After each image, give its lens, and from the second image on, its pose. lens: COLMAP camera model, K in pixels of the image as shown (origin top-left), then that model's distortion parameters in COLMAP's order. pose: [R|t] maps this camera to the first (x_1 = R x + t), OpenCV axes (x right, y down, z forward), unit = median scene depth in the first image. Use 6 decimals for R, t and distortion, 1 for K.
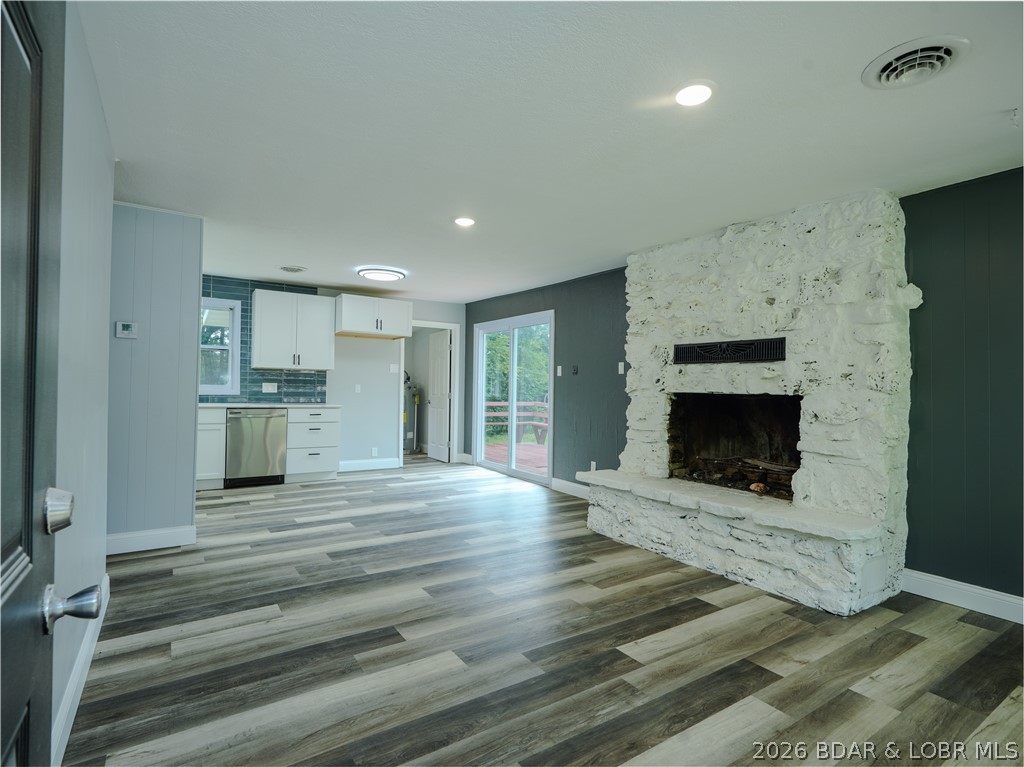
lens RADIAL K [[519.4, 0, 507.9], [0, 519.4, 384.8], [0, 0, 1]] dist [-0.012334, 0.006053]
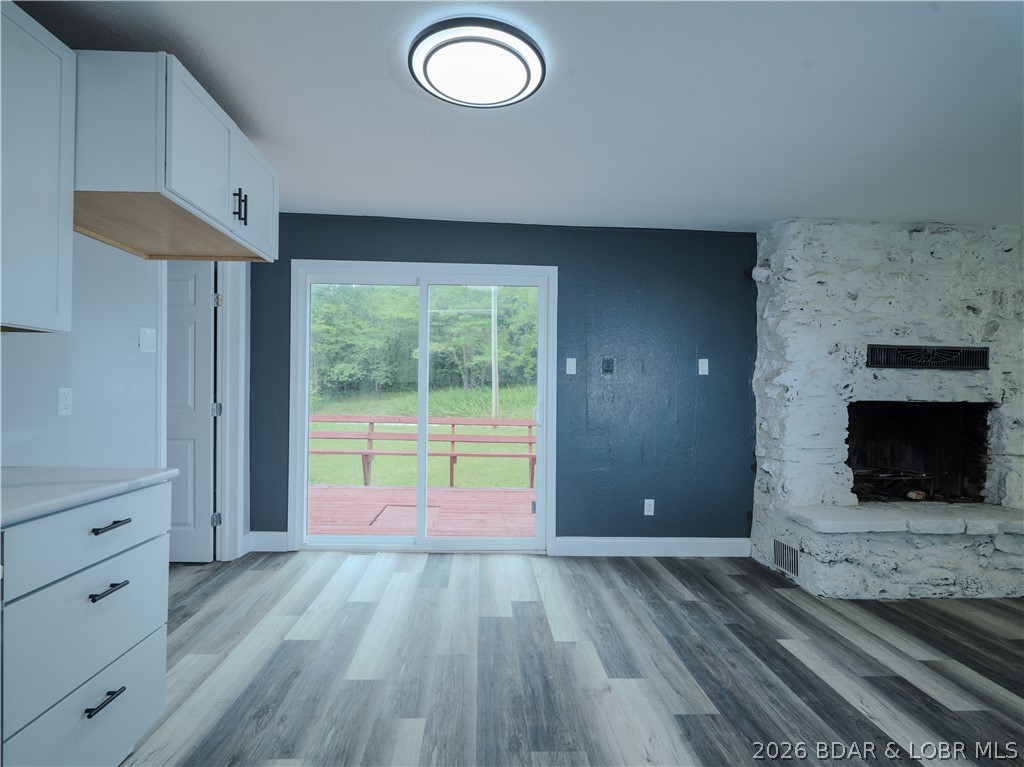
lens RADIAL K [[519.4, 0, 507.6], [0, 519.4, 386.1], [0, 0, 1]] dist [-0.012334, 0.006053]
pose [[0.506539, -0.004543, 0.862205, -0.764368], [-0.010682, 0.999876, 0.011544, -0.014136], [-0.862151, -0.015058, 0.506427, 1.177214]]
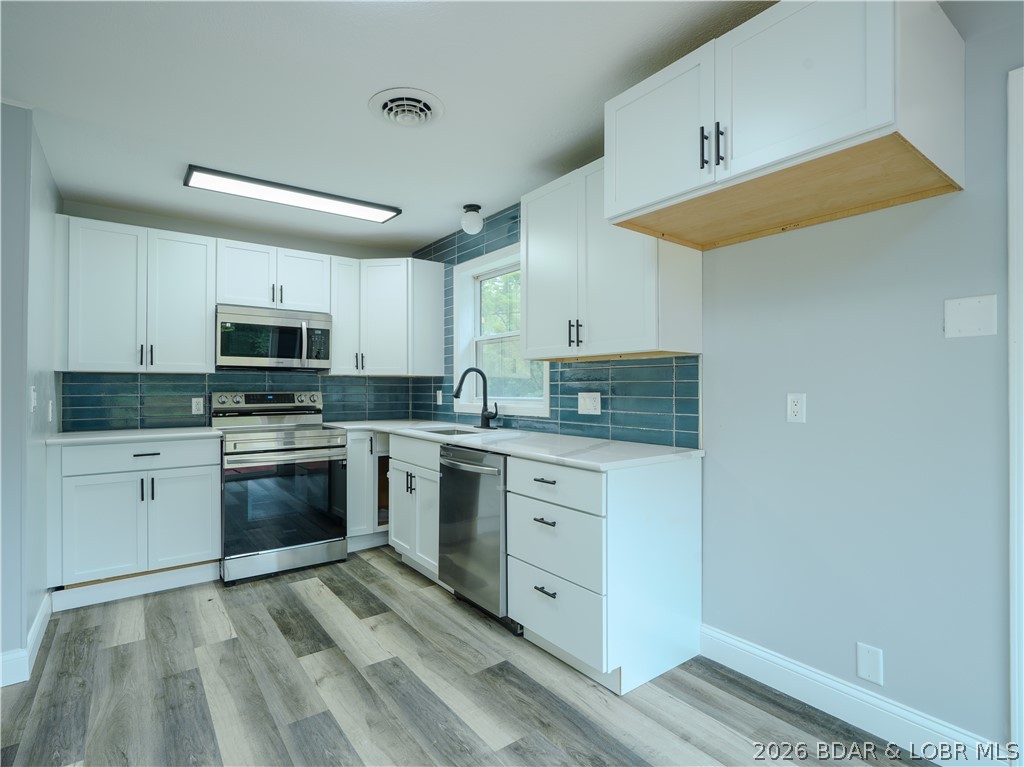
lens RADIAL K [[519.4, 0, 508.2], [0, 519.4, 385.6], [0, 0, 1]] dist [-0.012334, 0.006053]
pose [[0.049067, -0.023487, -0.998519, -0.025199], [0.010654, 0.999679, -0.022990, -0.000308], [0.998739, -0.009510, 0.049302, 1.531501]]
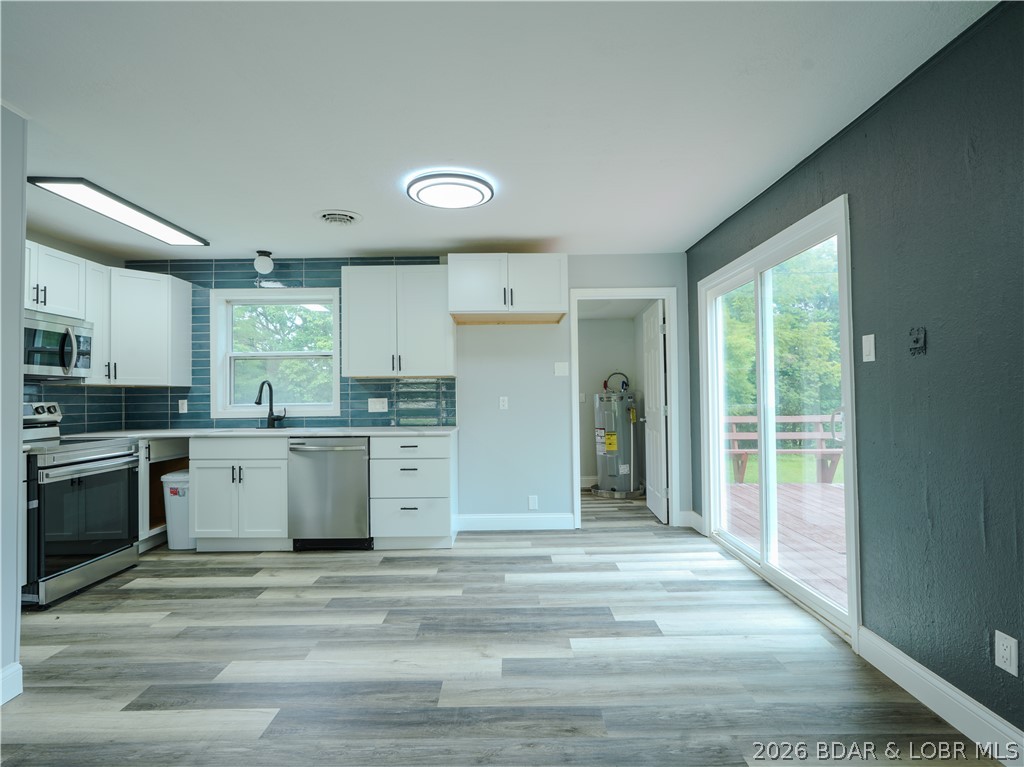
lens RADIAL K [[519.4, 0, 508.2], [0, 519.4, 385.9], [0, 0, 1]] dist [-0.012334, 0.006053]
pose [[0.833686, -0.039046, -0.550856, 0.136556], [0.031435, 0.999235, -0.023254, 0.002426], [0.551343, 0.002070, 0.834276, 0.853463]]
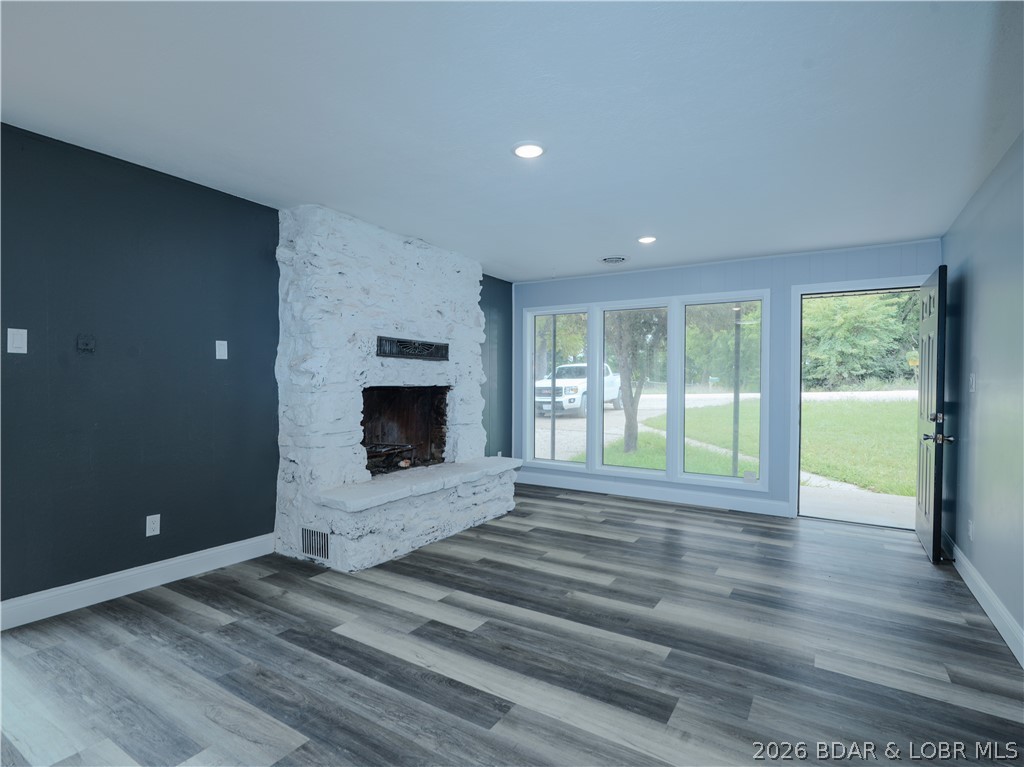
lens RADIAL K [[519.4, 0, 508.3], [0, 519.4, 387.0], [0, 0, 1]] dist [-0.012334, 0.006053]
pose [[-0.415802, -0.031202, 0.908920, -0.698214], [-0.022222, 0.999461, 0.024145, -0.013110], [-0.909183, -0.010158, -0.416272, 1.283357]]
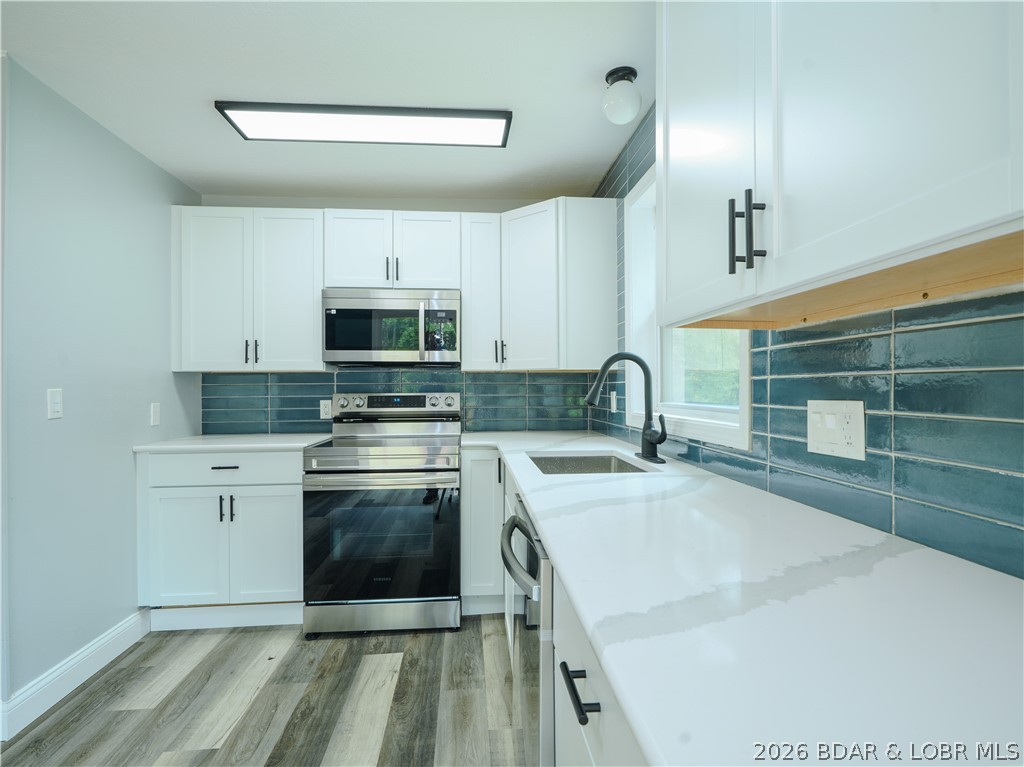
lens RADIAL K [[519.4, 0, 508.2], [0, 519.4, 385.1], [0, 0, 1]] dist [-0.012334, 0.006053]
pose [[-0.481384, -0.019134, -0.876301, -0.424334], [0.003920, 0.999705, -0.023982, -0.008686], [0.876501, -0.014979, -0.481166, 1.665670]]
